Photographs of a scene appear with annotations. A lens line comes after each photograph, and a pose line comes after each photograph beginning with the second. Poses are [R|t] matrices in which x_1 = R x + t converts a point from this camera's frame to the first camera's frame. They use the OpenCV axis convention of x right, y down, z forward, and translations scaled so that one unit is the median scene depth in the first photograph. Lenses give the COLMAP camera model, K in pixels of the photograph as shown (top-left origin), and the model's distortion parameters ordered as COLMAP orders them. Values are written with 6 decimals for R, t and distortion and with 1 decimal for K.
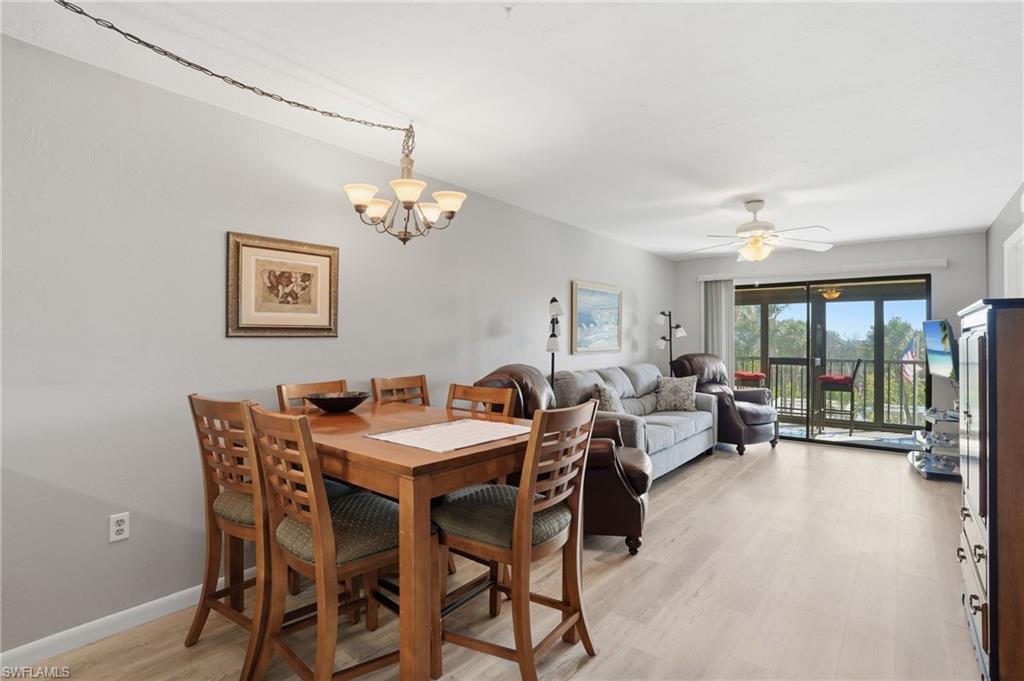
lens RADIAL K [[492.8, 0, 503.3], [0, 492.8, 333.0], [0, 0, 1]] dist [-0.052365, 0.015706]
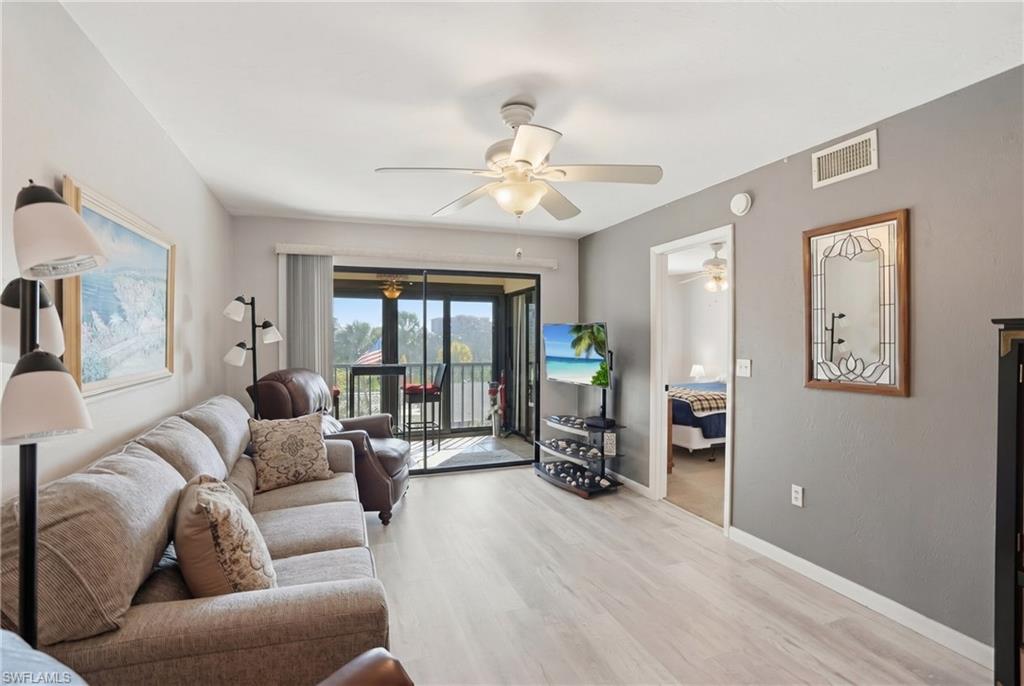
lens RADIAL K [[492.8, 0, 521.7], [0, 492.8, 340.9], [0, 0, 1]] dist [-0.052365, 0.015706]
pose [[0.495881, -0.010916, 0.868322, 0.016515], [-0.006755, 0.999842, 0.016428, -0.006036], [-0.868364, -0.014012, 0.495729, 0.521279]]
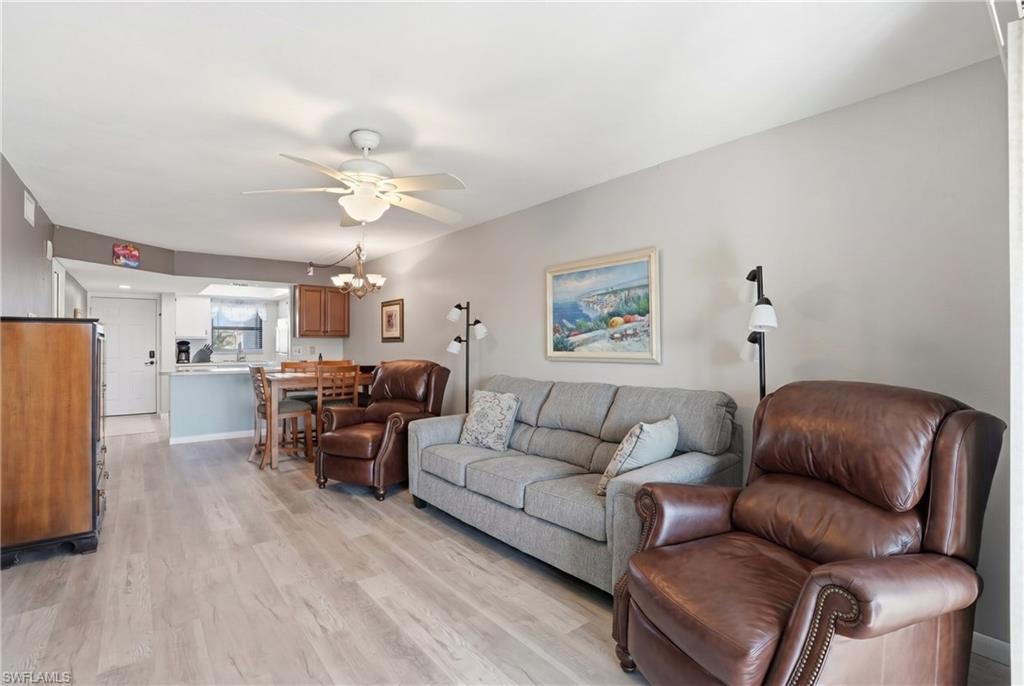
lens RADIAL K [[471.2, 0, 512.4], [0, 471.2, 339.1], [0, 0, 1]] dist [-0.052043, 0.014938]
pose [[-0.181070, -0.014739, -0.983360, 0.819217], [0.011602, 0.999786, -0.017121, 0.019868], [0.983402, -0.014509, -0.180861, 0.968199]]
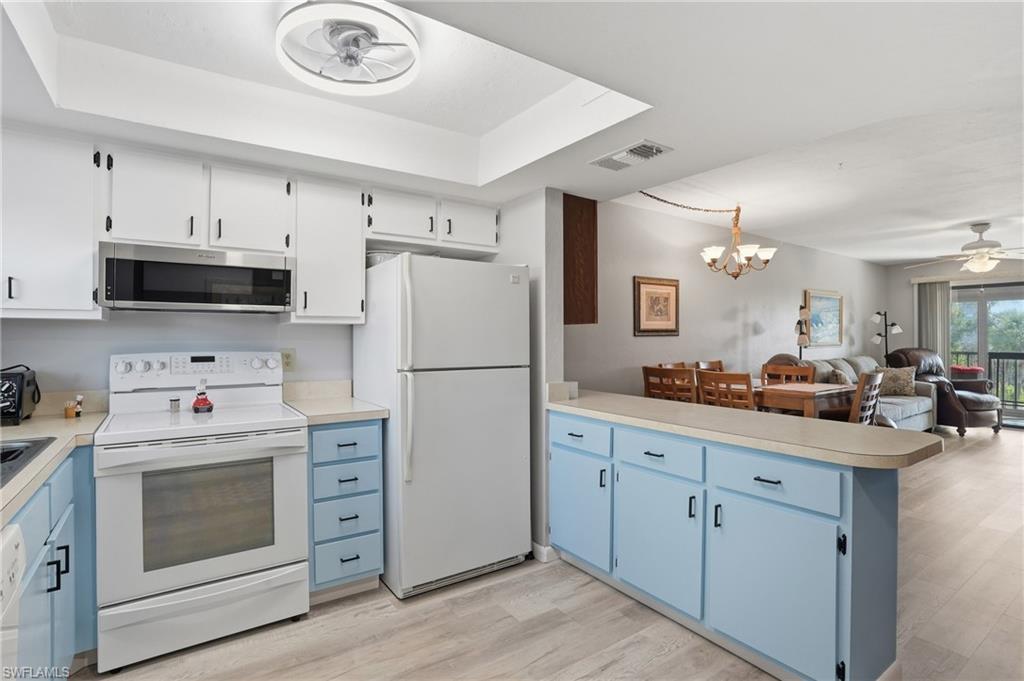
lens RADIAL K [[492.8, 0, 502.8], [0, 492.8, 334.8], [0, 0, 1]] dist [-0.052365, 0.015706]
pose [[0.960716, -0.007609, -0.277431, -0.238384], [0.009805, 0.999931, 0.006528, -0.005584], [0.277362, -0.008992, 0.960724, -0.375721]]
